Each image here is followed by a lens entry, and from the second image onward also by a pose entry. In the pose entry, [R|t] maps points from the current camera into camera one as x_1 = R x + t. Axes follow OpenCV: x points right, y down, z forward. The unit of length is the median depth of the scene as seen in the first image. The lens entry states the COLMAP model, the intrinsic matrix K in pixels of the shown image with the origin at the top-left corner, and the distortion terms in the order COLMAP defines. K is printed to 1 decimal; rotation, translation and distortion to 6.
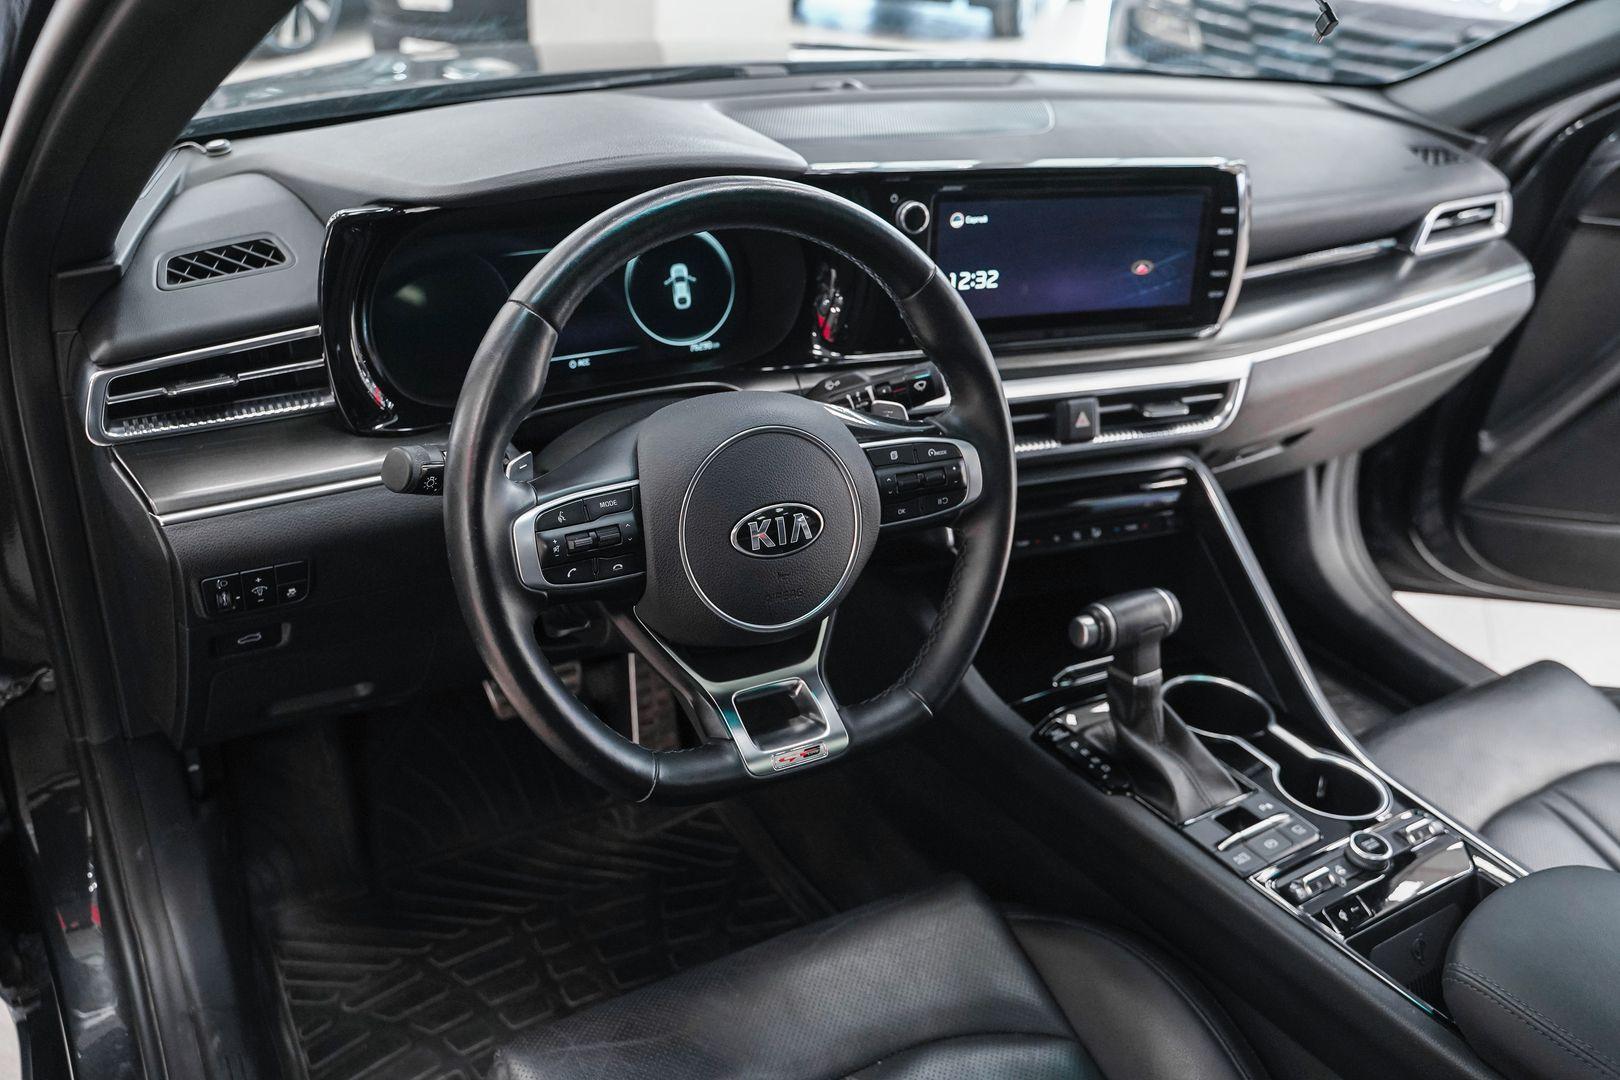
lens RADIAL K [[1321.2, 0, 818.4], [0, 1321.2, 544.4], [0, 0, 1]] dist [-0.126490, 0.101241]
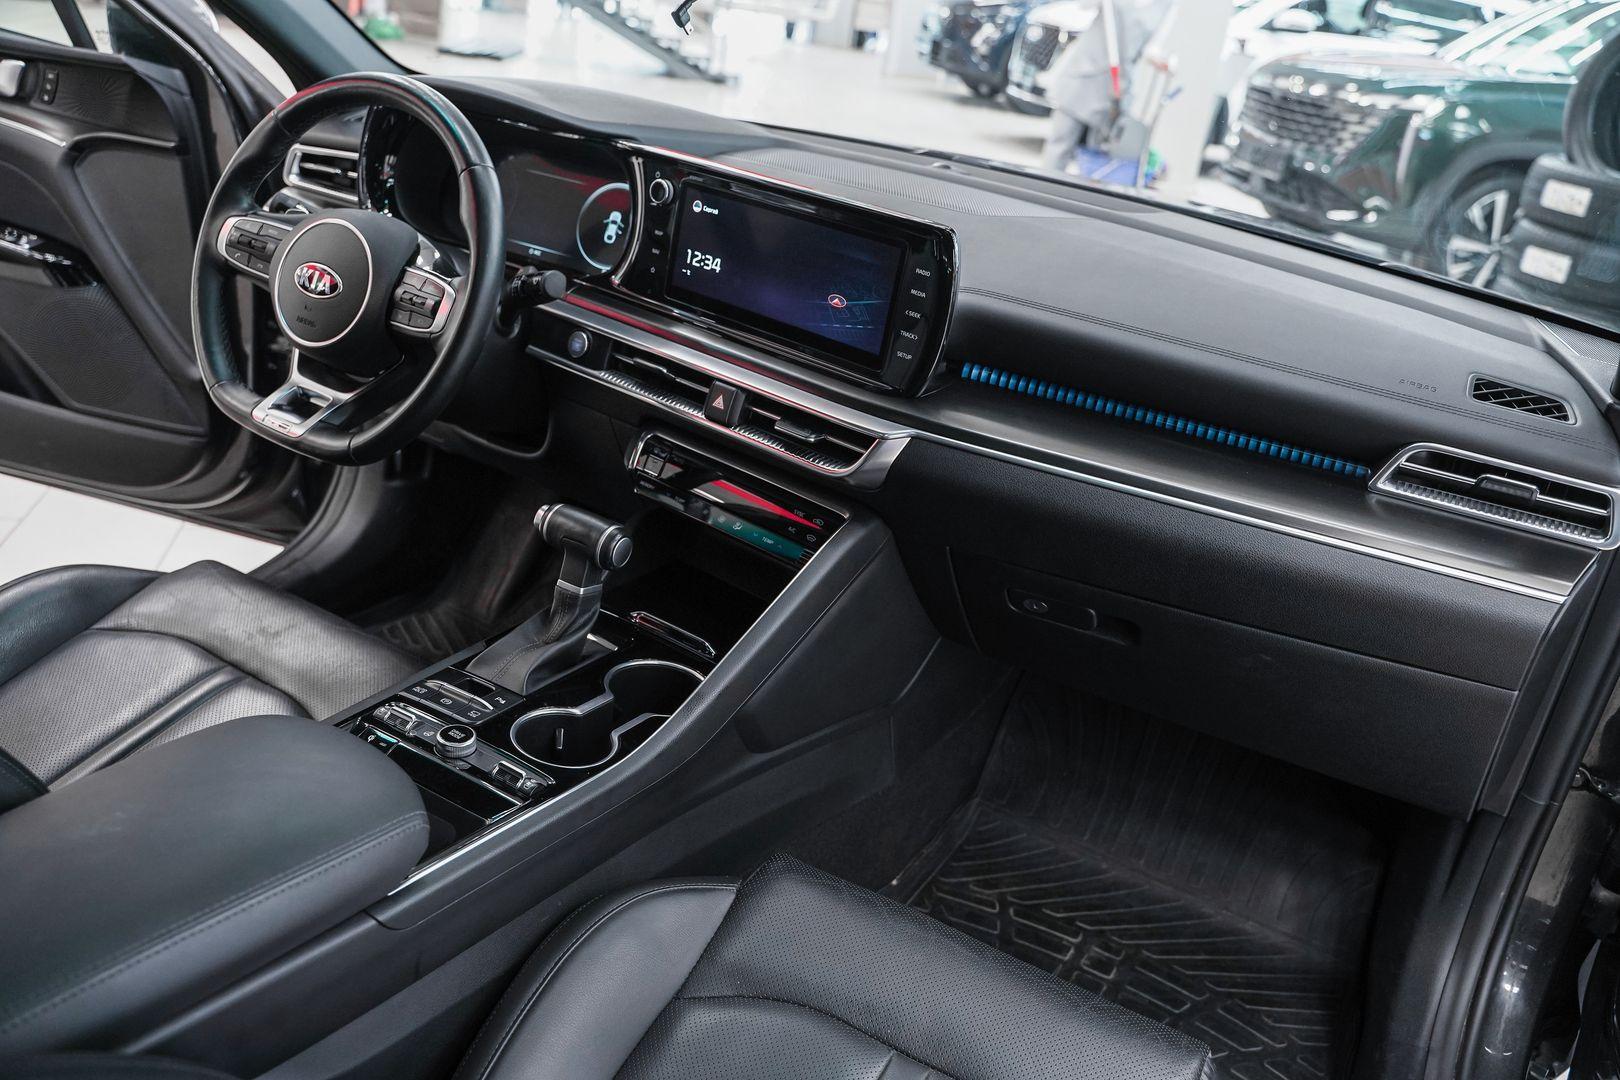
lens RADIAL K [[1321.2, 0, 818.4], [0, 1321.2, 544.4], [0, 0, 1]] dist [-0.126490, 0.101241]
pose [[0.509593, 0.359502, -0.781712, 1.192964], [-0.509774, 0.858050, 0.062291, -0.106076], [0.693142, 0.366754, 0.620521, 0.418378]]
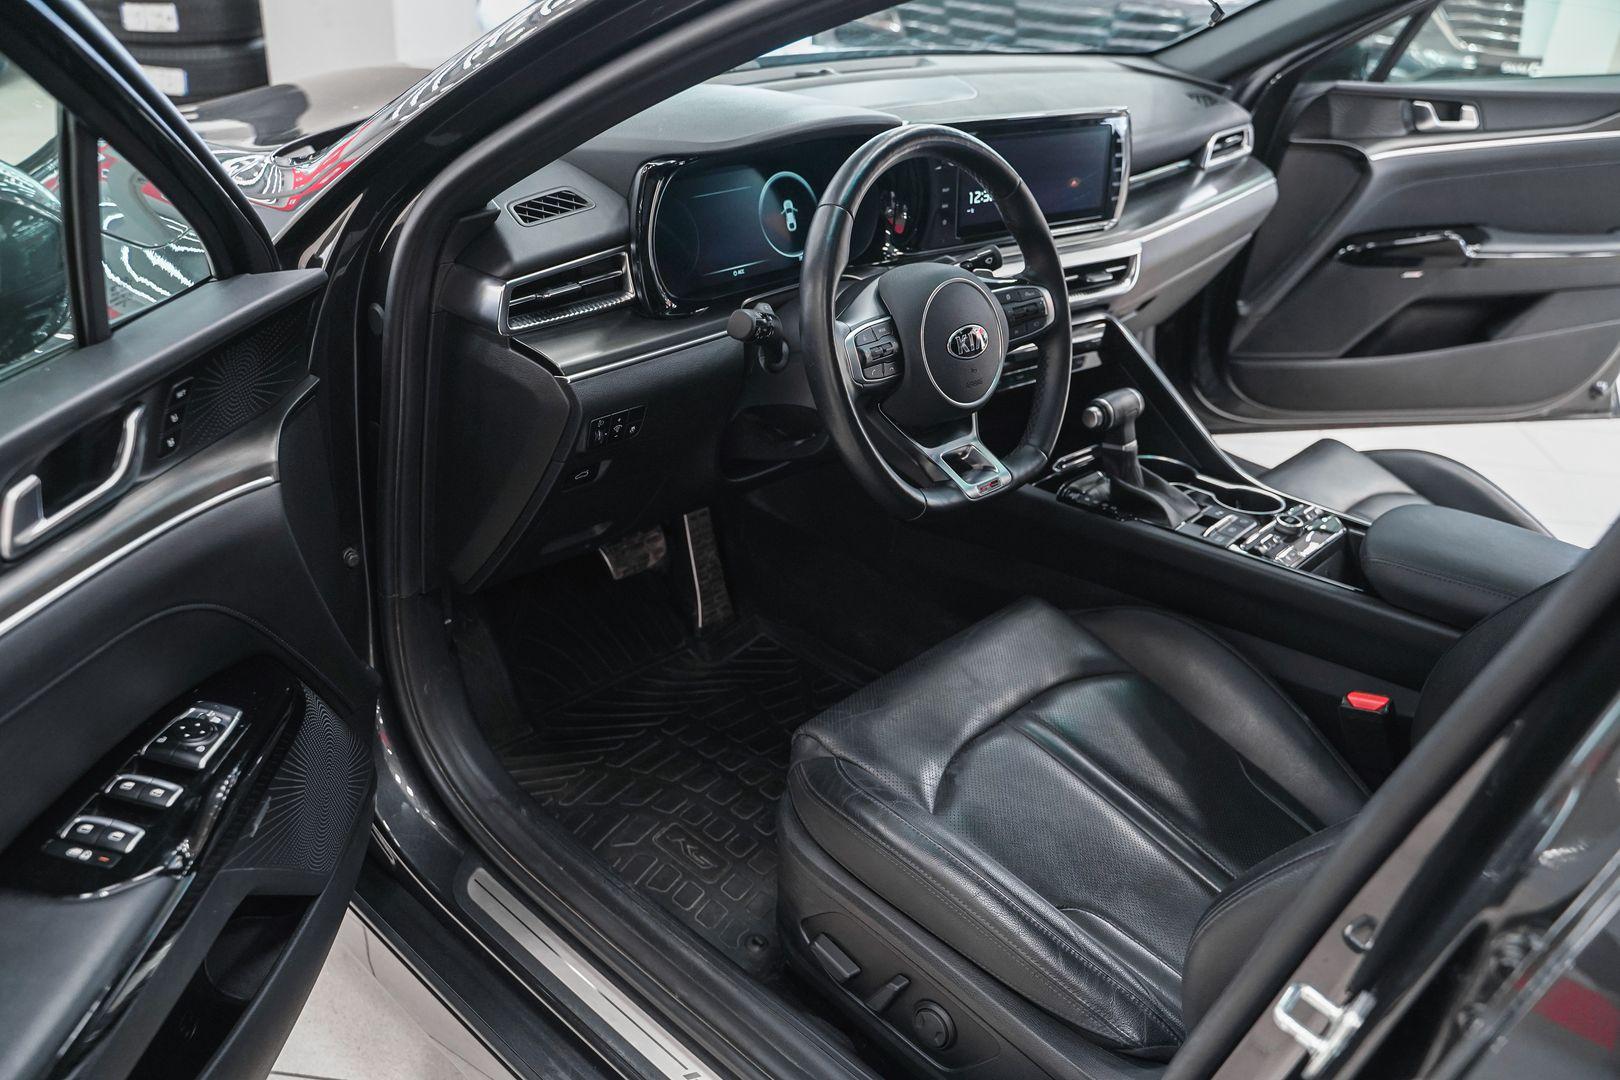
lens RADIAL K [[1321.2, 0, 818.4], [0, 1321.2, 544.4], [0, 0, 1]] dist [-0.126490, 0.101241]
pose [[0.959912, -0.137944, 0.244009, -0.468071], [0.137053, 0.990347, 0.020712, 0.129770], [-0.244511, 0.013561, 0.969552, -0.374686]]
